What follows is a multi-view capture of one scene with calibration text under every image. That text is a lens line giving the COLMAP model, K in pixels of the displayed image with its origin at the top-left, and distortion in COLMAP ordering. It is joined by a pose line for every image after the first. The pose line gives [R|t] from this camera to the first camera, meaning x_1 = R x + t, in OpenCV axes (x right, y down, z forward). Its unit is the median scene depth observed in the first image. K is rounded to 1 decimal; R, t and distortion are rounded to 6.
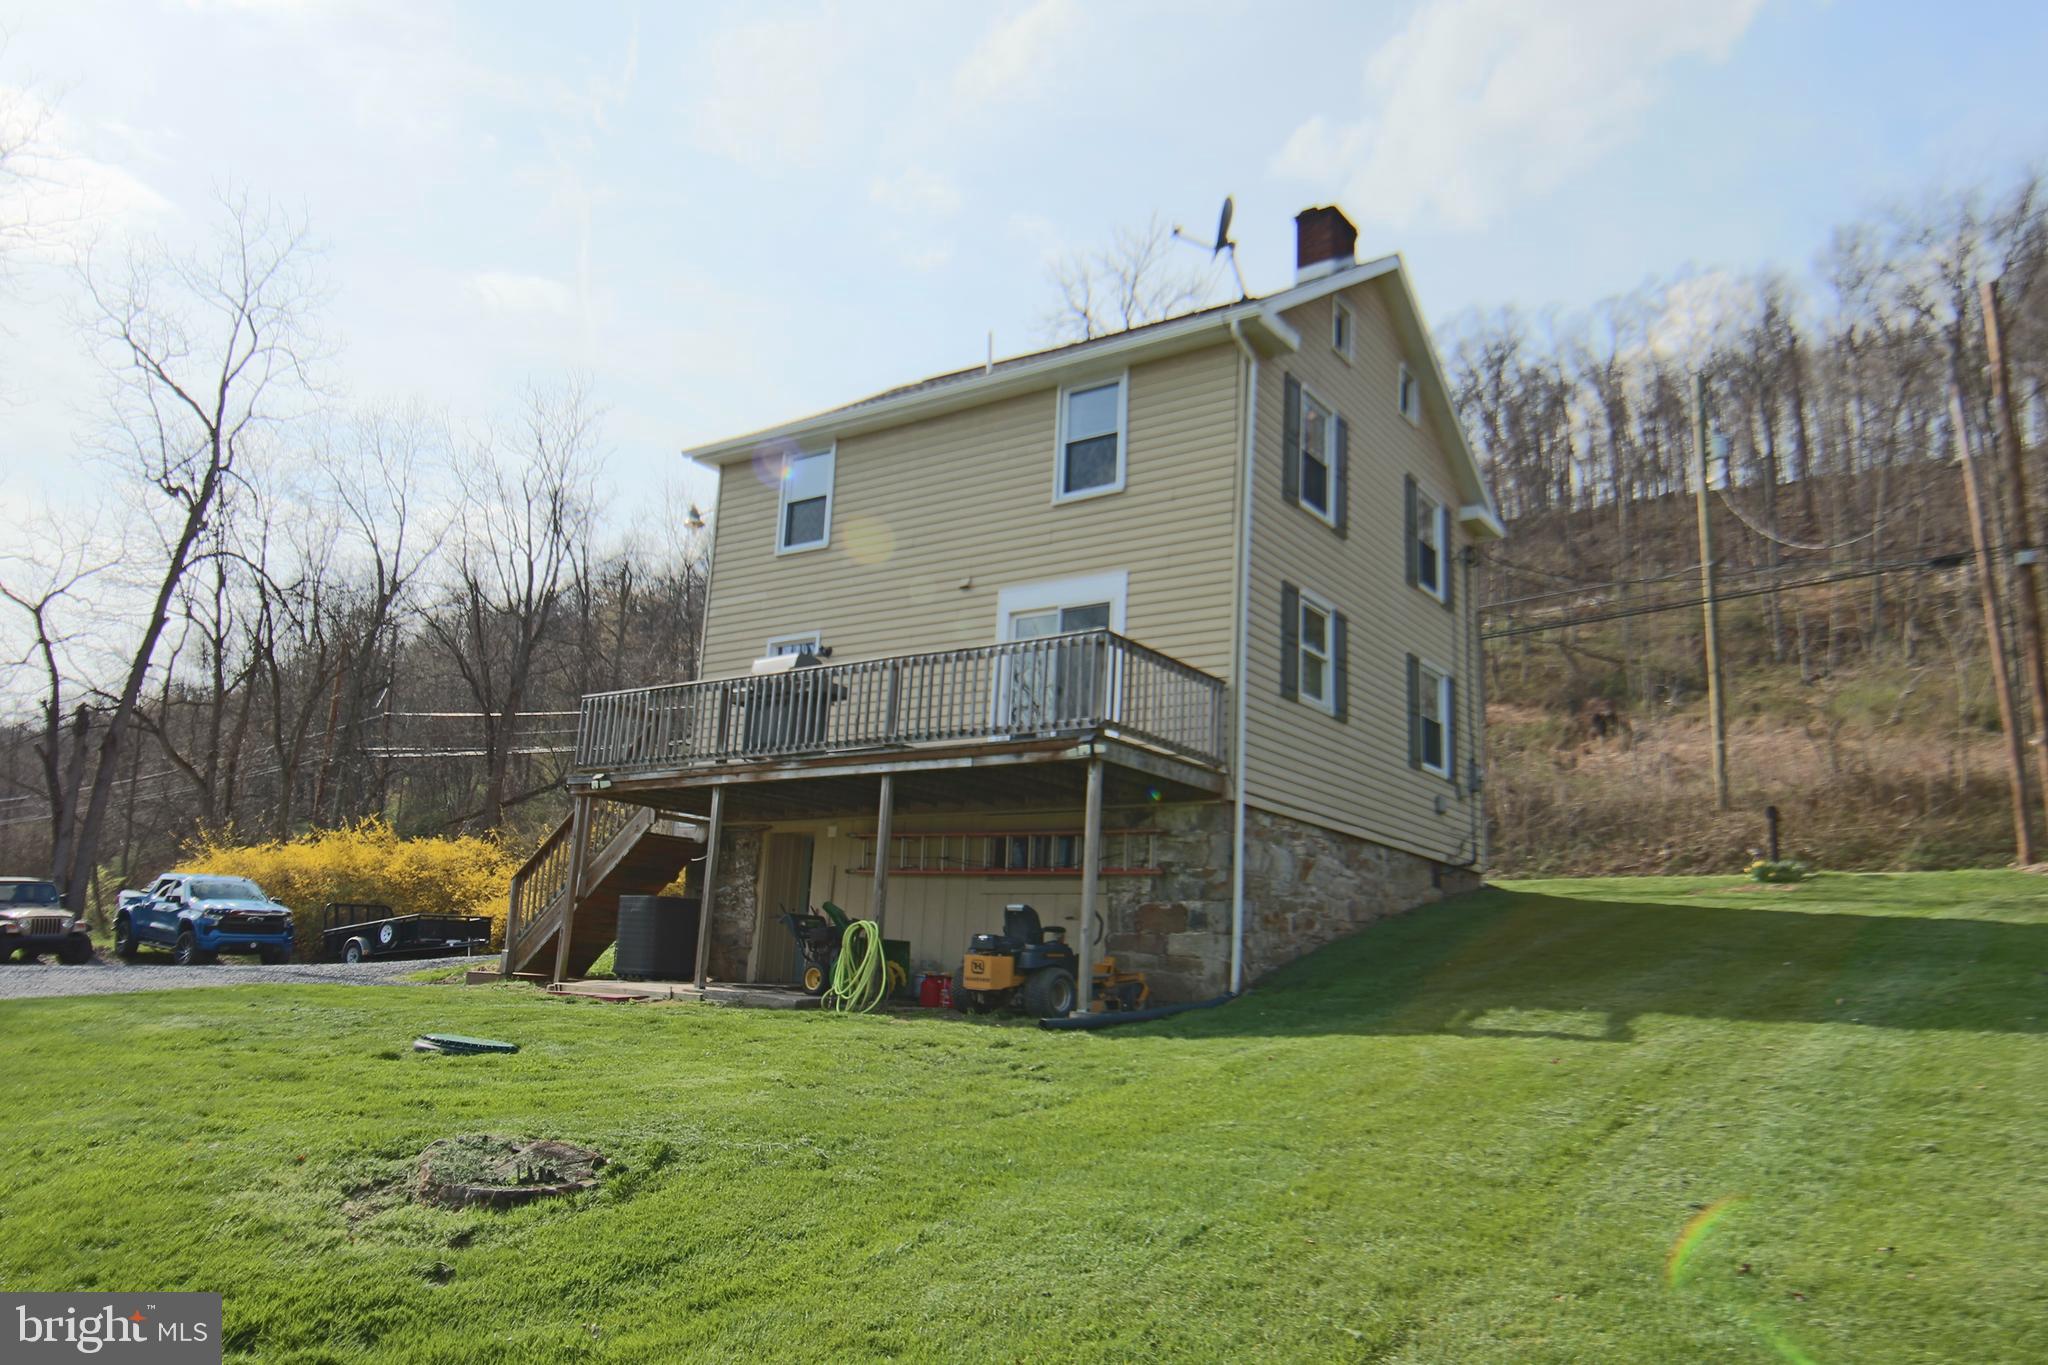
lens RADIAL K [[1440.5, 0, 1024.8], [0, 1440.5, 672.5], [0, 0, 1]] dist [-0.020115, 0.009114]
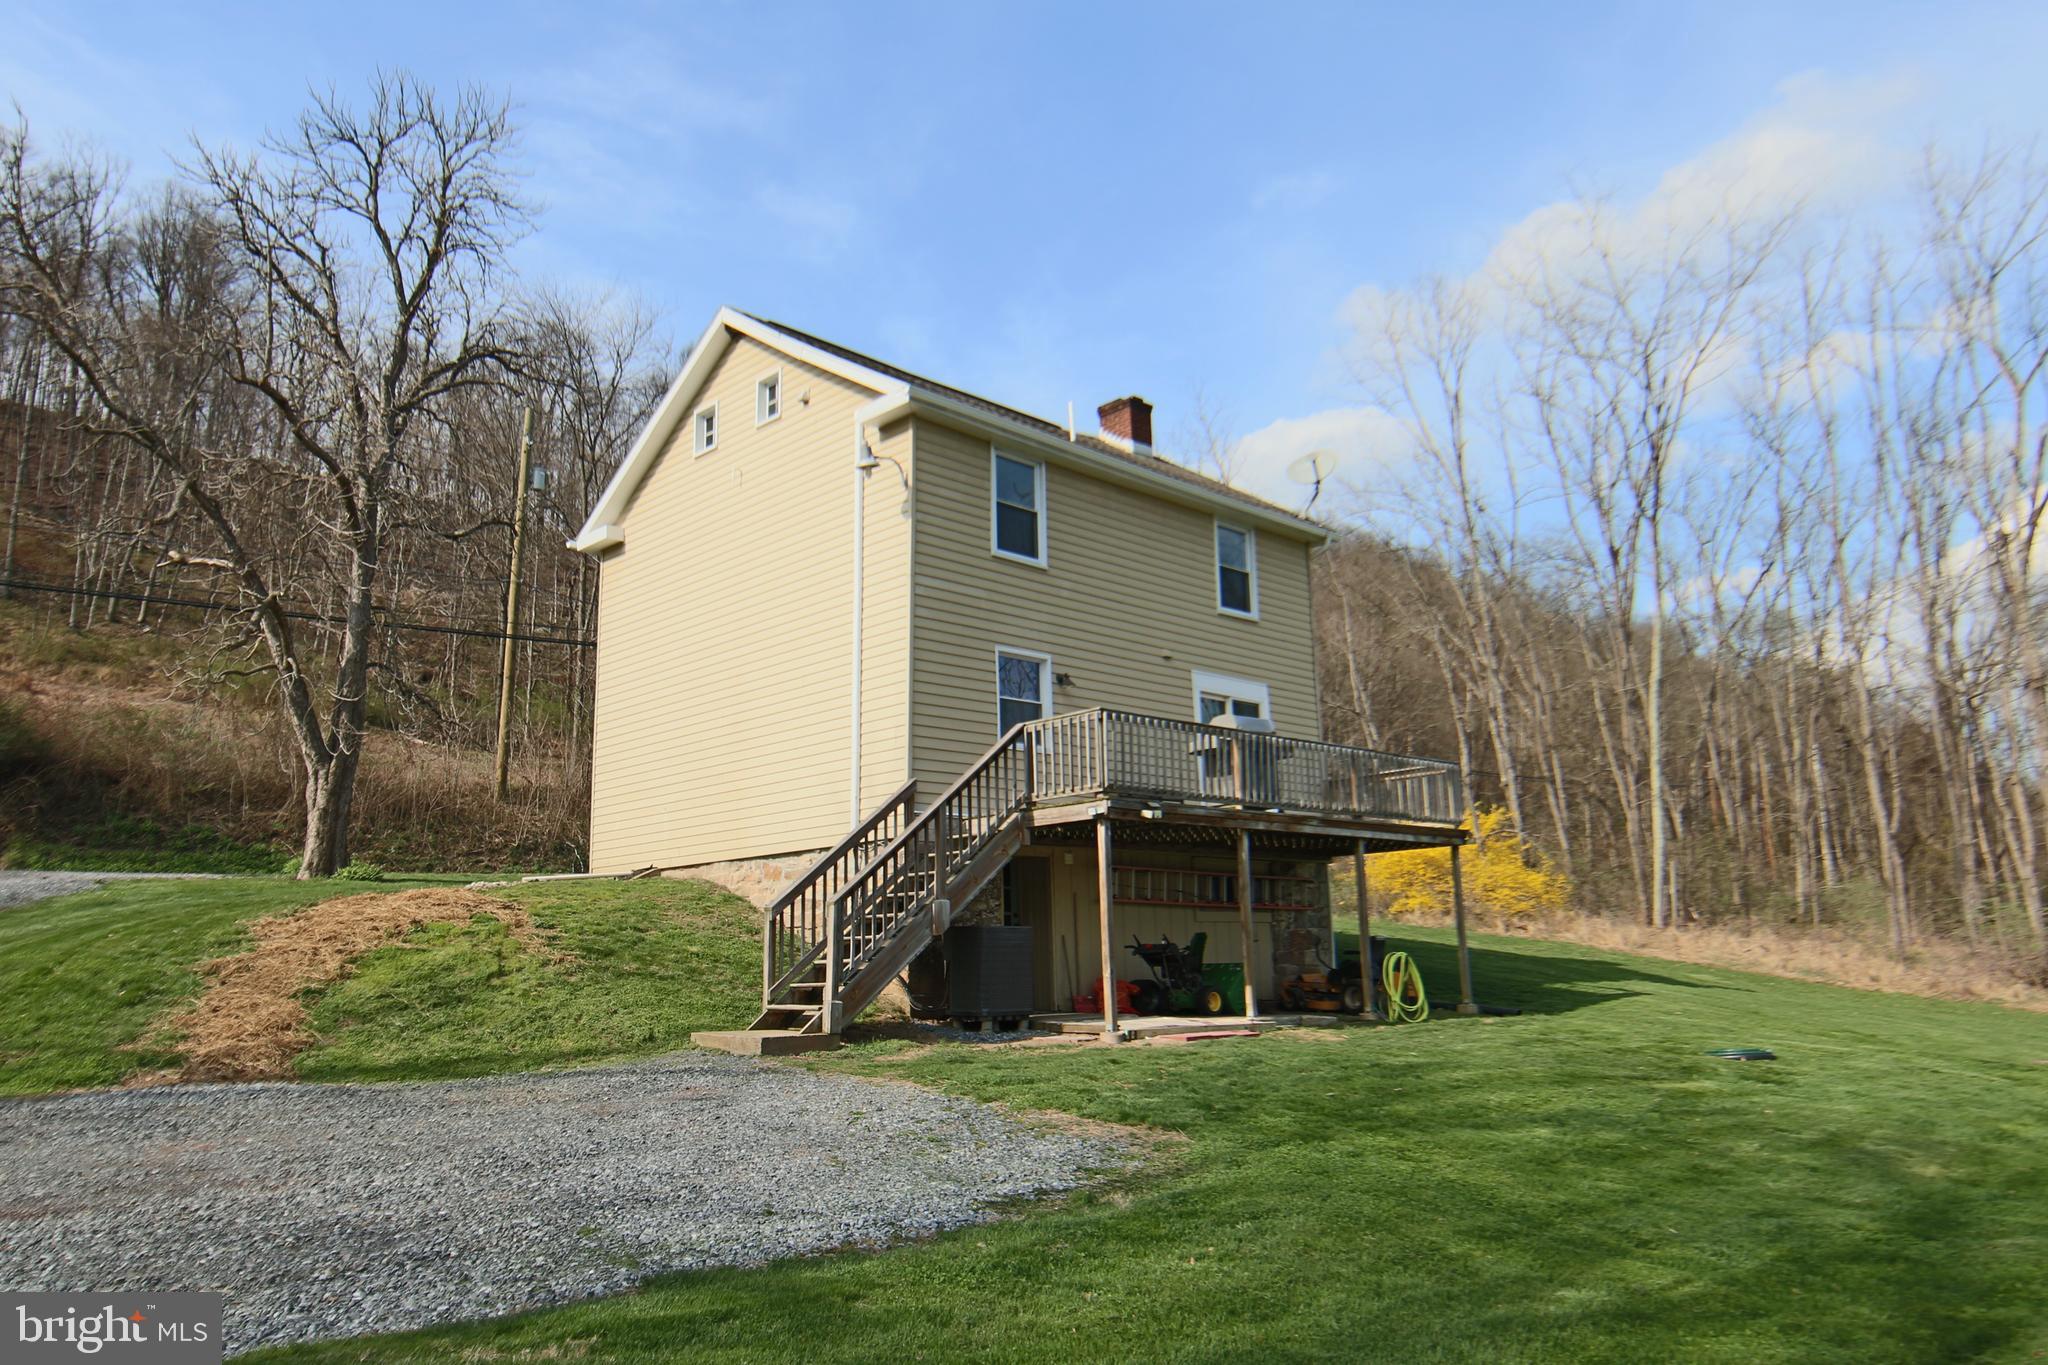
lens RADIAL K [[1440.5, 0, 1011.8], [0, 1440.5, 690.8], [0, 0, 1]] dist [-0.020115, 0.009114]
pose [[0.184957, 0.136185, 0.973265, -1.301256], [-0.186488, 0.977221, -0.101298, 0.118141], [-0.964890, -0.162766, 0.206141, 0.955430]]
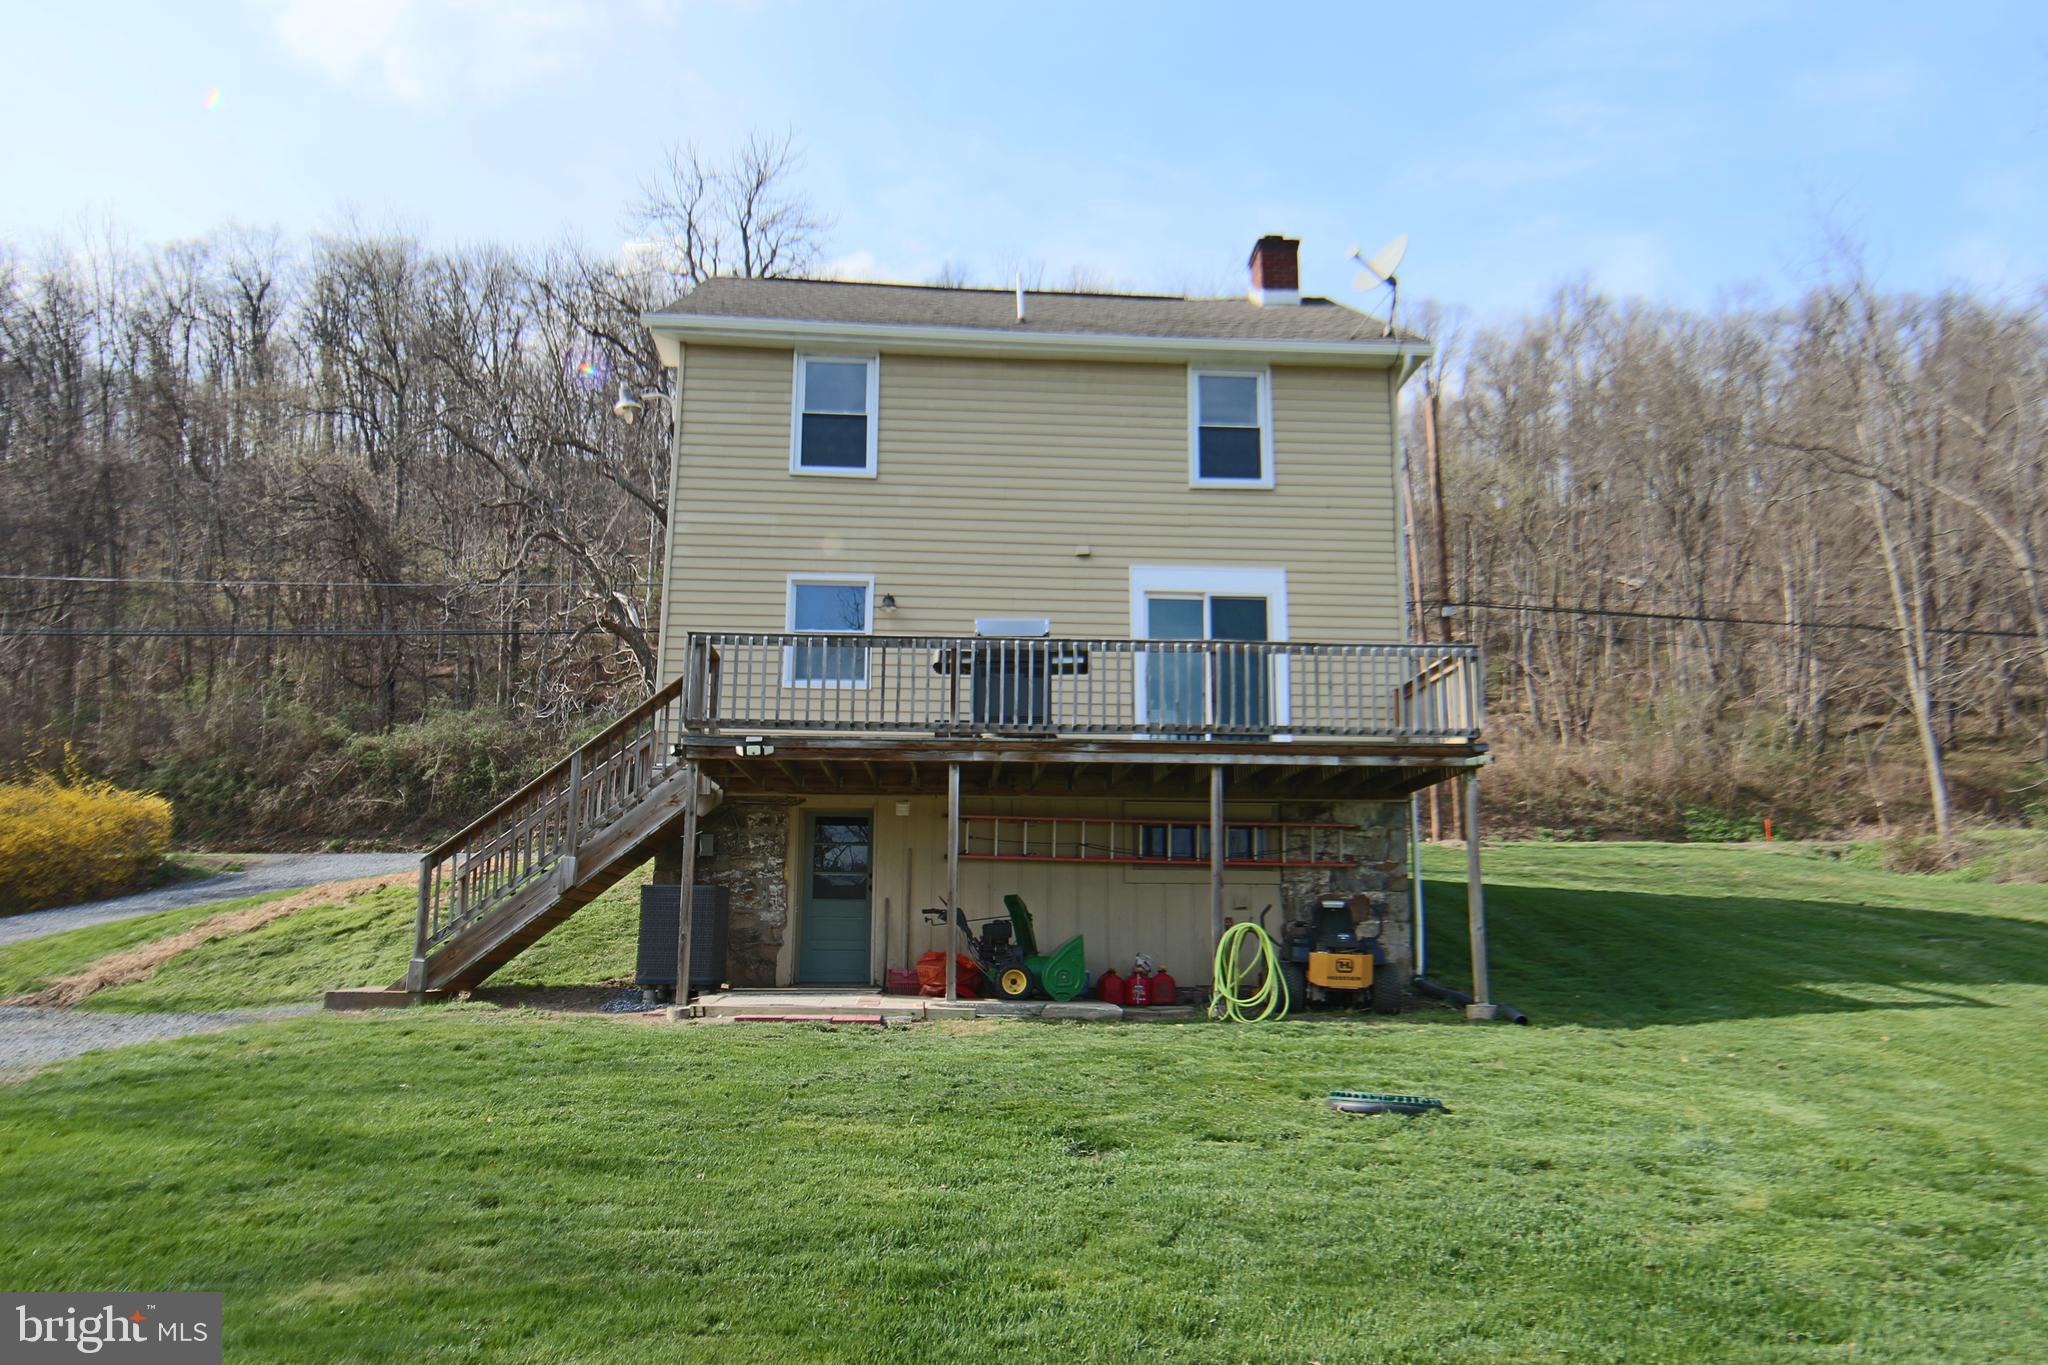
lens RADIAL K [[1440.5, 0, 1029.3], [0, 1440.5, 679.4], [0, 0, 1]] dist [-0.020115, 0.009114]
pose [[0.768132, 0.076936, 0.635652, -0.717009], [-0.108136, 0.994082, 0.010354, 0.016371], [-0.631094, -0.076690, 0.771906, 0.319321]]
